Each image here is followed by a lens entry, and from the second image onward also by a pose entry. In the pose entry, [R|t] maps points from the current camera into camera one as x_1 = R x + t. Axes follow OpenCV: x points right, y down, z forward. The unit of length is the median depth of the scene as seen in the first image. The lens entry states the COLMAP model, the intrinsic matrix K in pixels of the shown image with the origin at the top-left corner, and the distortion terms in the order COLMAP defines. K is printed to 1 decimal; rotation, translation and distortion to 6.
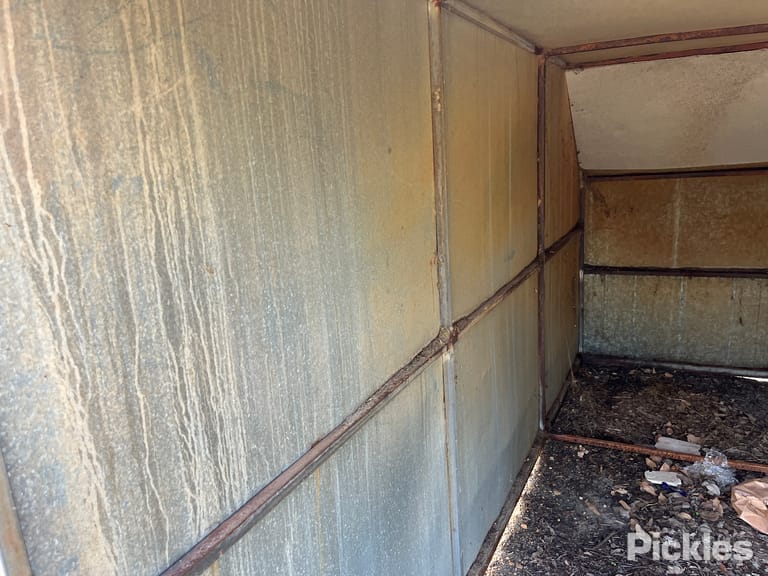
lens RADIAL K [[579.9, 0, 387.4], [0, 579.9, 291.1], [0, 0, 1]] dist [0.066008, -0.102558]
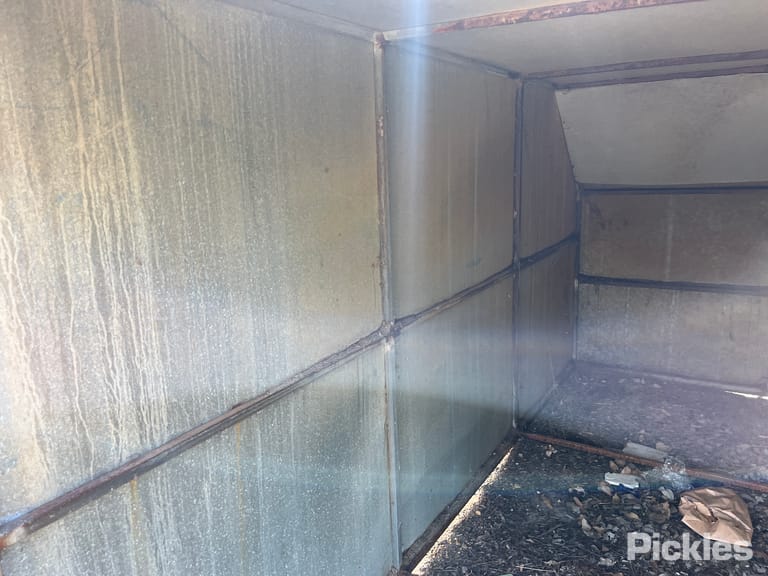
lens RADIAL K [[578.5, 0, 378.0], [0, 578.5, 280.1], [0, 0, 1]] dist [0.063581, -0.095322]
pose [[0.994507, 0.046088, -0.093975, 0.126833], [-0.047927, 0.998699, -0.017403, 0.000507], [0.093050, 0.021811, 0.995422, -0.095871]]
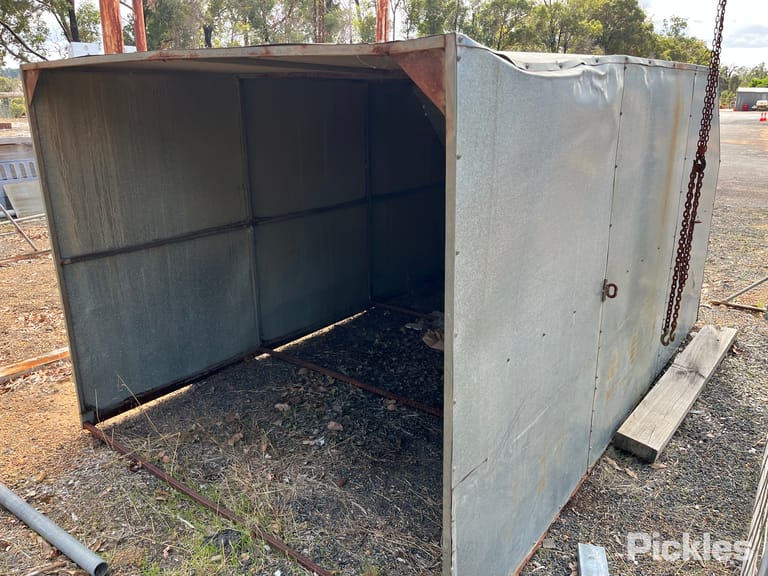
lens RADIAL K [[581.2, 0, 389.7], [0, 581.2, 290.6], [0, 0, 1]] dist [0.061666, -0.096482]
pose [[0.980920, 0.112302, -0.158697, 0.715401], [-0.098424, 0.990810, 0.092779, 0.054261], [0.167658, -0.075389, 0.982958, -0.821660]]
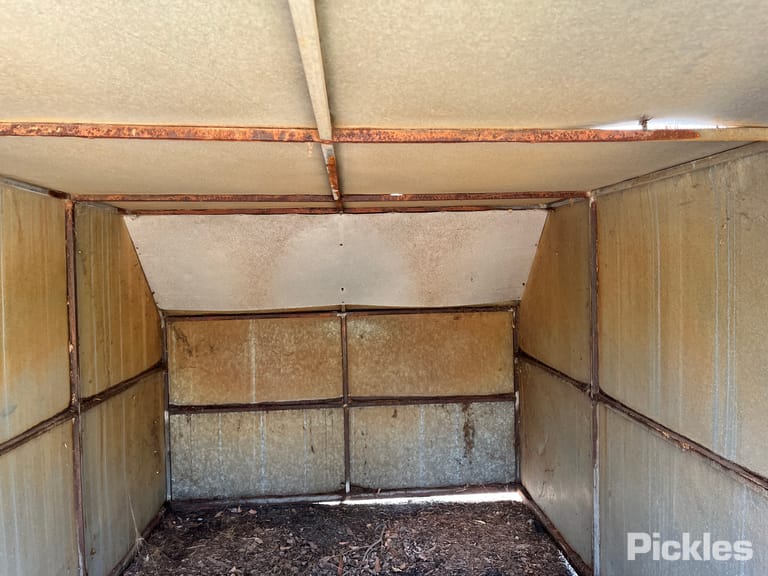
lens RADIAL K [[581.7, 0, 384.0], [0, 581.7, 288.0], [0, 0, 1]] dist [0.041912, -0.062709]
pose [[0.865352, 0.031965, 0.500144, 0.243685], [0.079302, 0.976658, -0.199628, -0.020852], [-0.494851, 0.212411, 0.842618, -0.061383]]
